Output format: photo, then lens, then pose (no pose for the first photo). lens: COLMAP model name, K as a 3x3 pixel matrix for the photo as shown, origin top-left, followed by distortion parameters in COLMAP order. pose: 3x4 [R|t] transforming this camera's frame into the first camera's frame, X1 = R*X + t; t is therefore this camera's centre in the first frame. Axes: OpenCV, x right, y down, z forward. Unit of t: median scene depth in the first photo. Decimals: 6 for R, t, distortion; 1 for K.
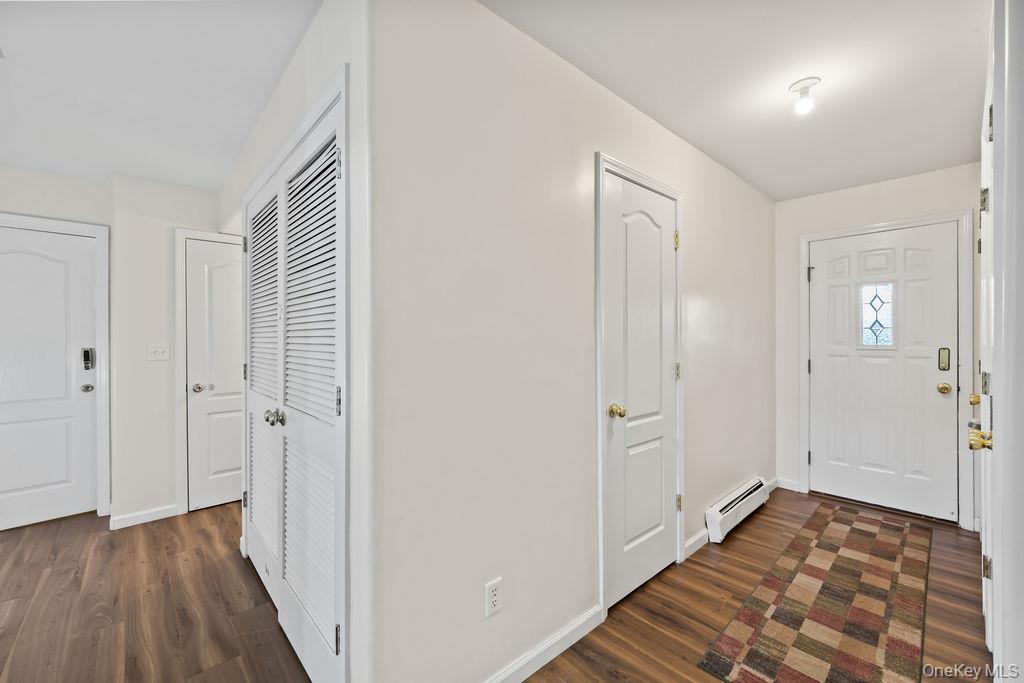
lens RADIAL K [[417.7, 0, 508.8], [0, 417.7, 339.2], [0, 0, 1]] dist [0.010043, 0.000045]
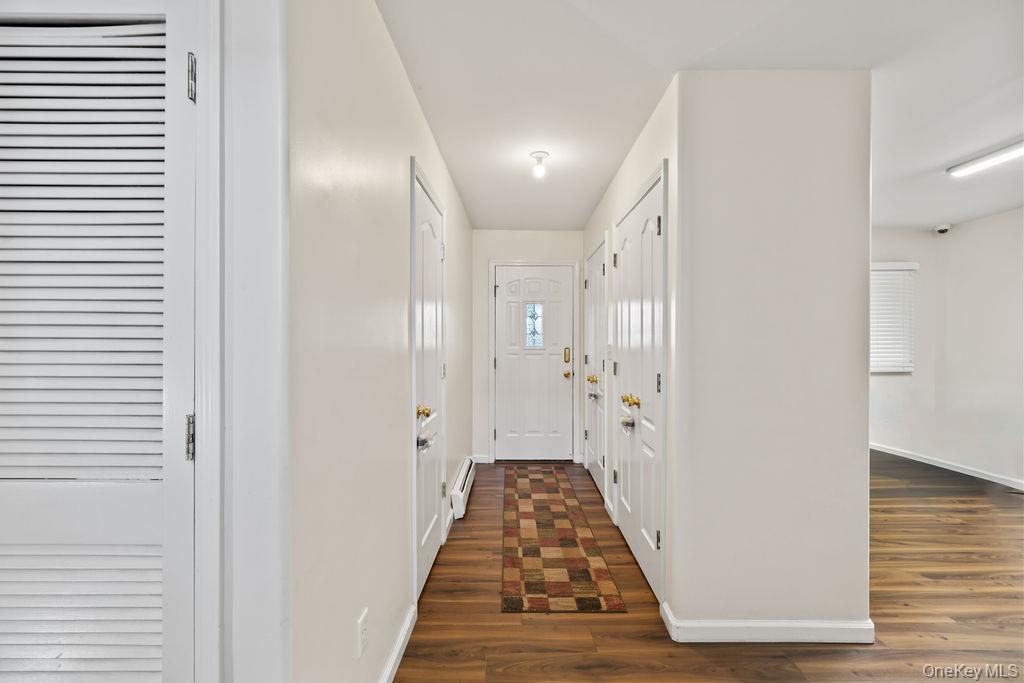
lens RADIAL K [[438.7, 0, 508.8], [0, 438.7, 338.9], [0, 0, 1]] dist [0.000148, -0.000282]
pose [[0.675082, 0.008897, 0.737689, -0.350489], [-0.006791, 0.999960, -0.005845, -0.001752], [-0.737711, -0.001064, 0.675116, 0.099855]]
